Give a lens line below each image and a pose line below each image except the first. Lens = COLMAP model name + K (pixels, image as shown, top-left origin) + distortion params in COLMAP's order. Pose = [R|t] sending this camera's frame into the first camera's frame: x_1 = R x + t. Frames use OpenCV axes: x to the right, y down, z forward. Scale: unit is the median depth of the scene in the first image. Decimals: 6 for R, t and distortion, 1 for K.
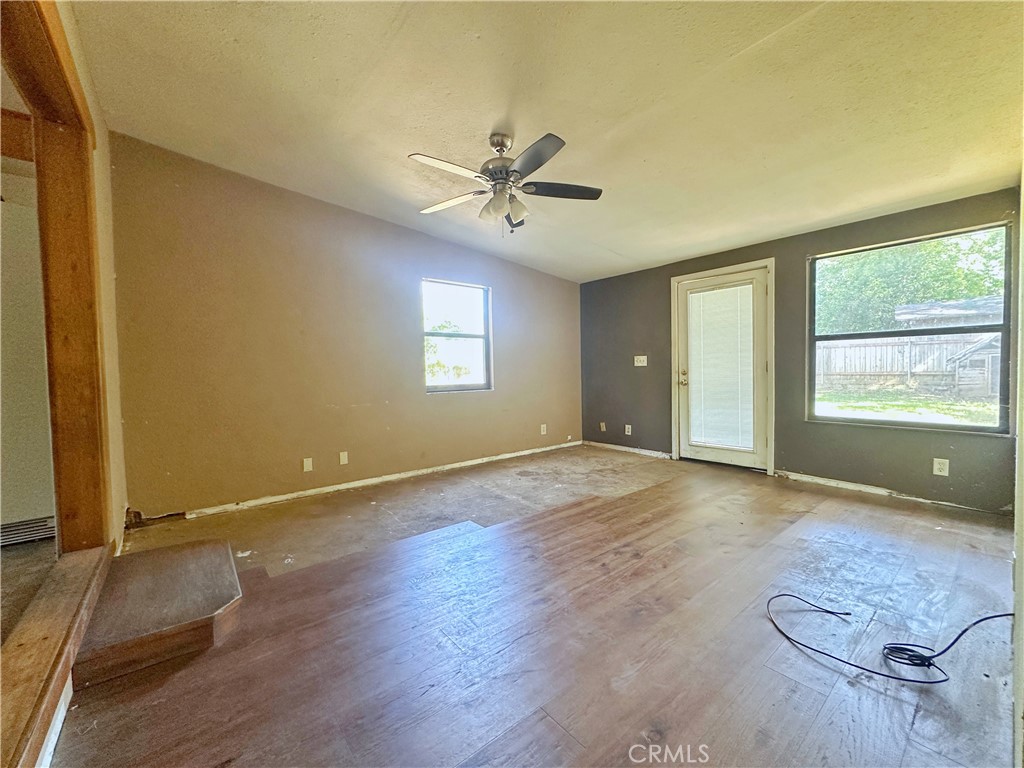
lens RADIAL K [[410.1, 0, 511.7], [0, 410.1, 385.8], [0, 0, 1]] dist [-0.000602, -0.000037]
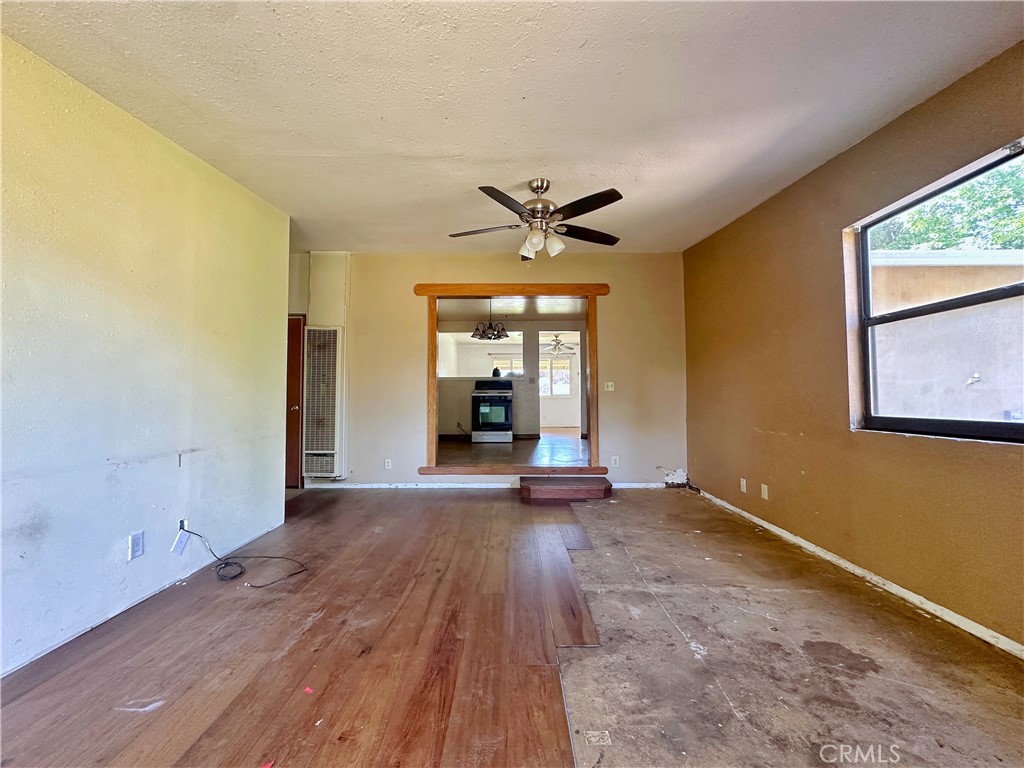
lens RADIAL K [[410.1, 0, 511.3], [0, 410.1, 384.0], [0, 0, 1]] dist [-0.000602, -0.000037]
pose [[-0.639501, -0.010231, -0.768722, 0.638301], [-0.010755, 0.999933, -0.004361, -0.043842], [0.768715, 0.005478, -0.639568, 1.217708]]
